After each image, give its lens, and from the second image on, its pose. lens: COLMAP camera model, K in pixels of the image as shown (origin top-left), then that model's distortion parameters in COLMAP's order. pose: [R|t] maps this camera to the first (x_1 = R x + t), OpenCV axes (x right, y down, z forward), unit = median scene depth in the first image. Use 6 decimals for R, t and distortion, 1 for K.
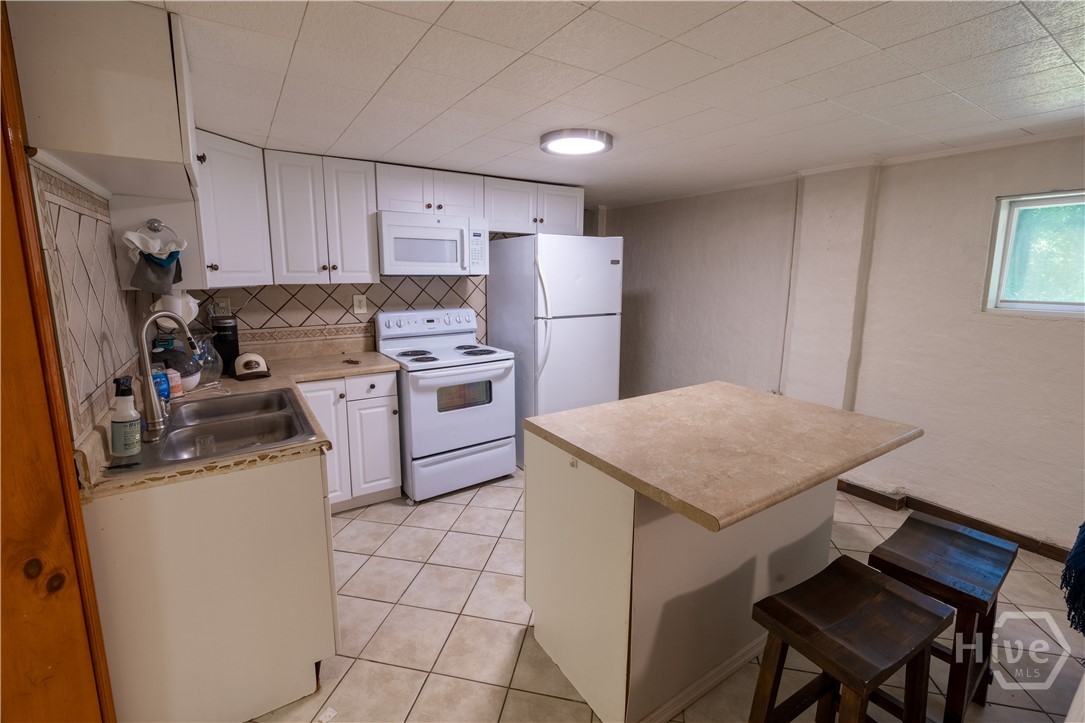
lens RADIAL K [[470.3, 0, 516.3], [0, 470.3, 338.3], [0, 0, 1]] dist [0.001692, 0.000197]
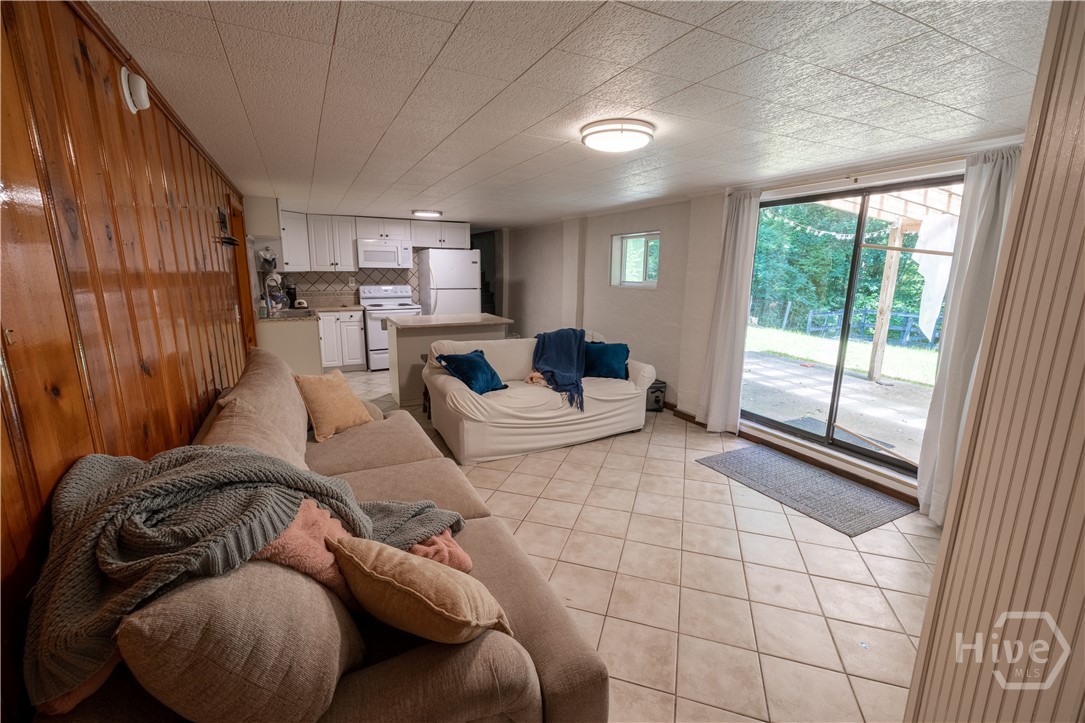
lens RADIAL K [[470.3, 0, 523.4], [0, 470.3, 356.5], [0, 0, 1]] dist [0.001692, 0.000197]
pose [[0.994421, 0.028047, -0.101691, 0.744928], [-0.023794, 0.998801, 0.042794, 0.175133], [0.102770, -0.040136, 0.993895, -1.169917]]
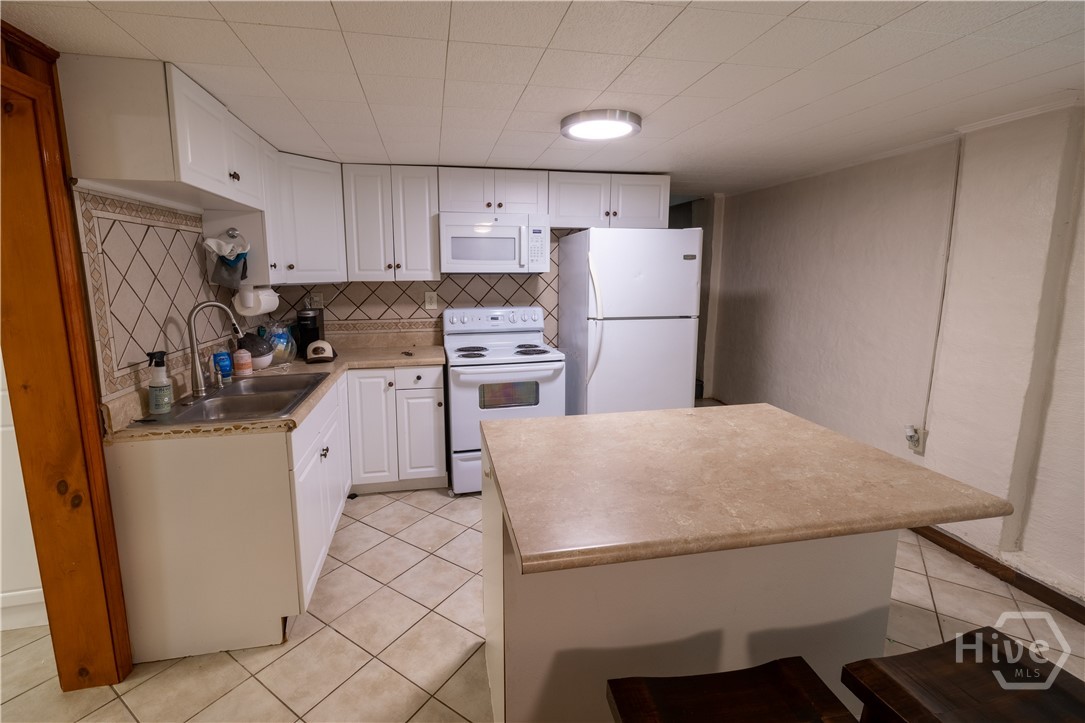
lens RADIAL K [[470.3, 0, 510.5], [0, 470.3, 332.3], [0, 0, 1]] dist [0.001692, 0.000197]
pose [[0.929040, 0.041633, -0.367628, 0.264908], [-0.046818, 0.998890, -0.005192, -0.003930], [0.367004, 0.022036, 0.929958, 0.083098]]
